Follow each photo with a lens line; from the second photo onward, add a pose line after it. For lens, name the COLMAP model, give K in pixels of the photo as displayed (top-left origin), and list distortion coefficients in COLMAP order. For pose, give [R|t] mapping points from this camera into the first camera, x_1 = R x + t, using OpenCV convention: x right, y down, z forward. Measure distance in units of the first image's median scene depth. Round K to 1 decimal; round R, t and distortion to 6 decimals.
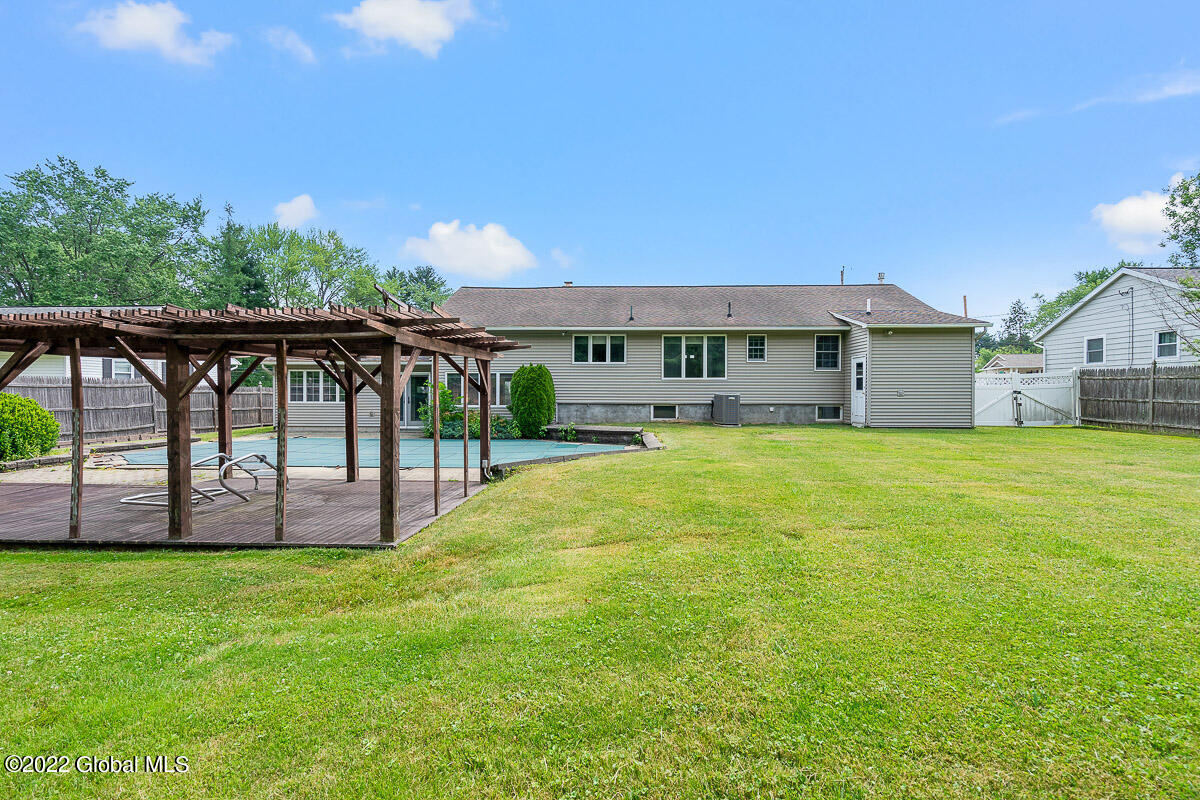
lens RADIAL K [[543.9, 0, 600.0], [0, 543.9, 400.0], [0, 0, 1]] dist [-0.002095, -0.000410]
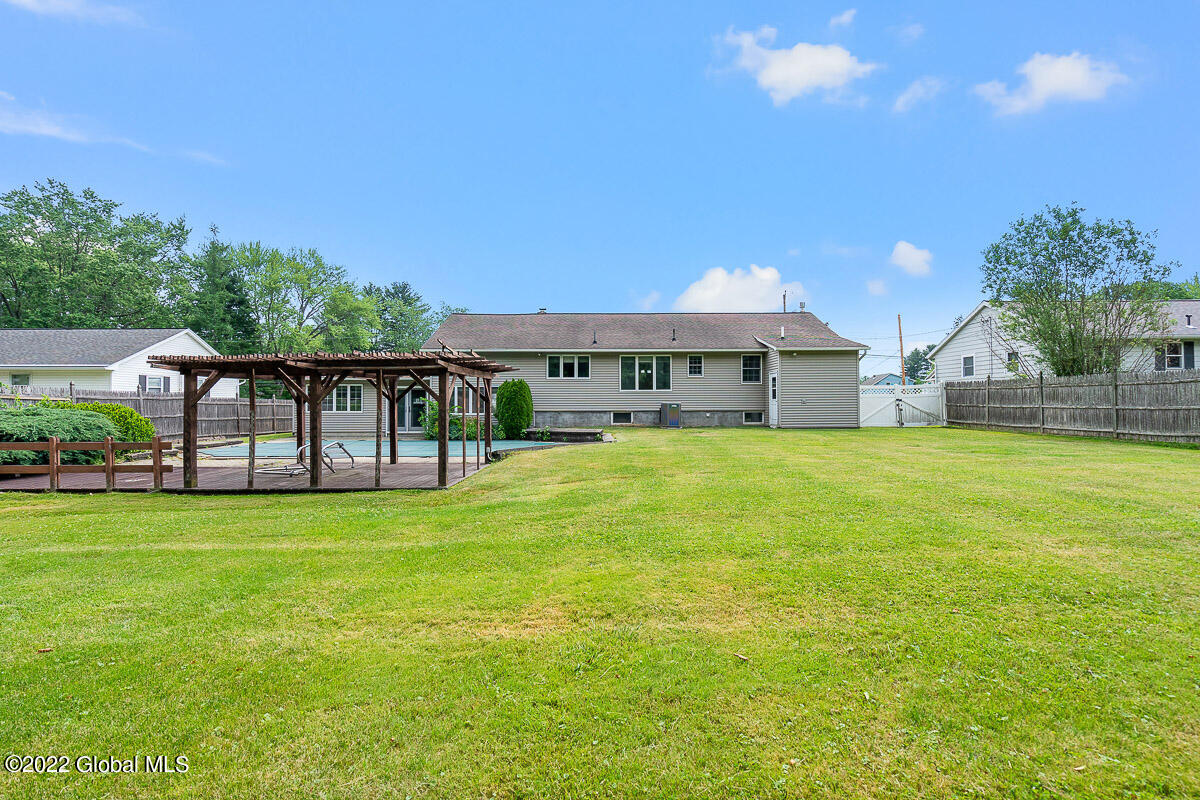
lens RADIAL K [[543.9, 0, 600.0], [0, 543.9, 400.0], [0, 0, 1]] dist [-0.002095, -0.000410]
pose [[0.998749, -0.005141, 0.049744, 0.007653], [0.006205, 0.999754, -0.021276, 0.008043], [-0.049623, 0.021558, 0.998535, -0.228810]]
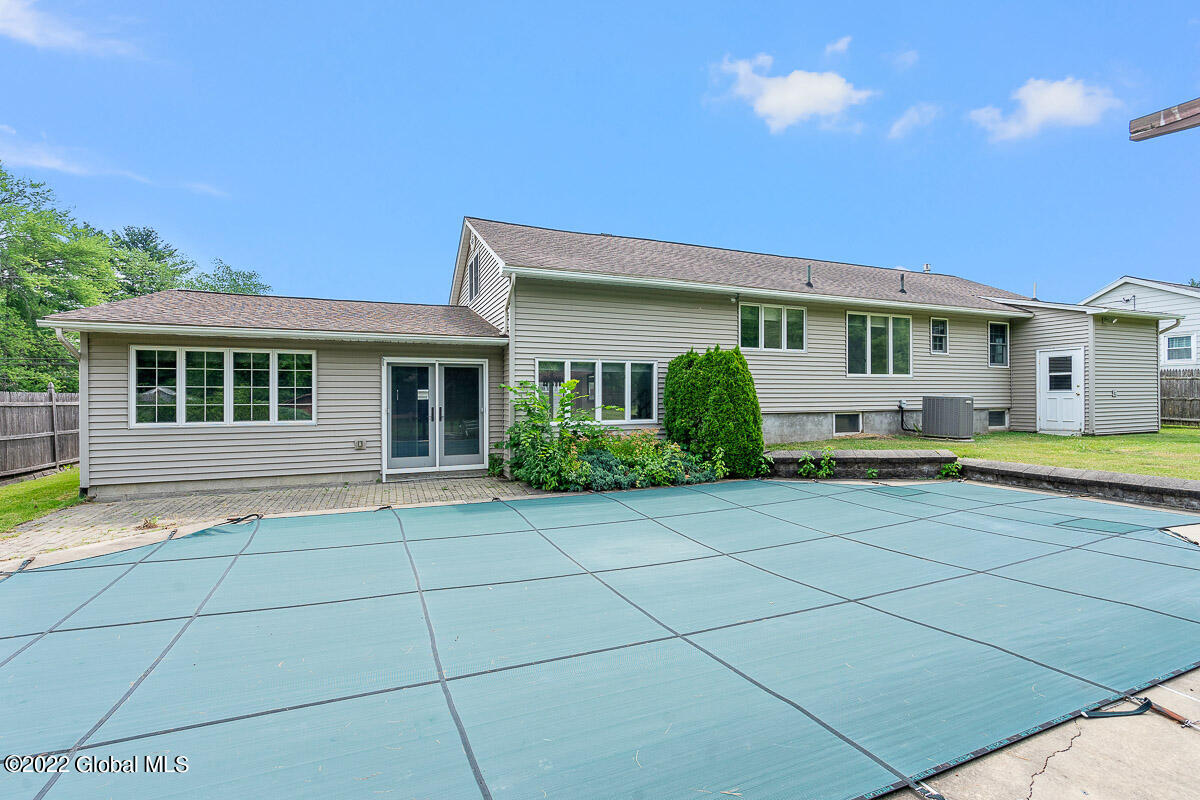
lens RADIAL K [[543.9, 0, 600.0], [0, 543.9, 400.0], [0, 0, 1]] dist [-0.002095, -0.000410]
pose [[0.902678, -0.009598, 0.430210, -0.467555], [0.015348, 0.999833, -0.009897, -0.005696], [-0.430044, 0.015537, 0.902674, 0.517274]]
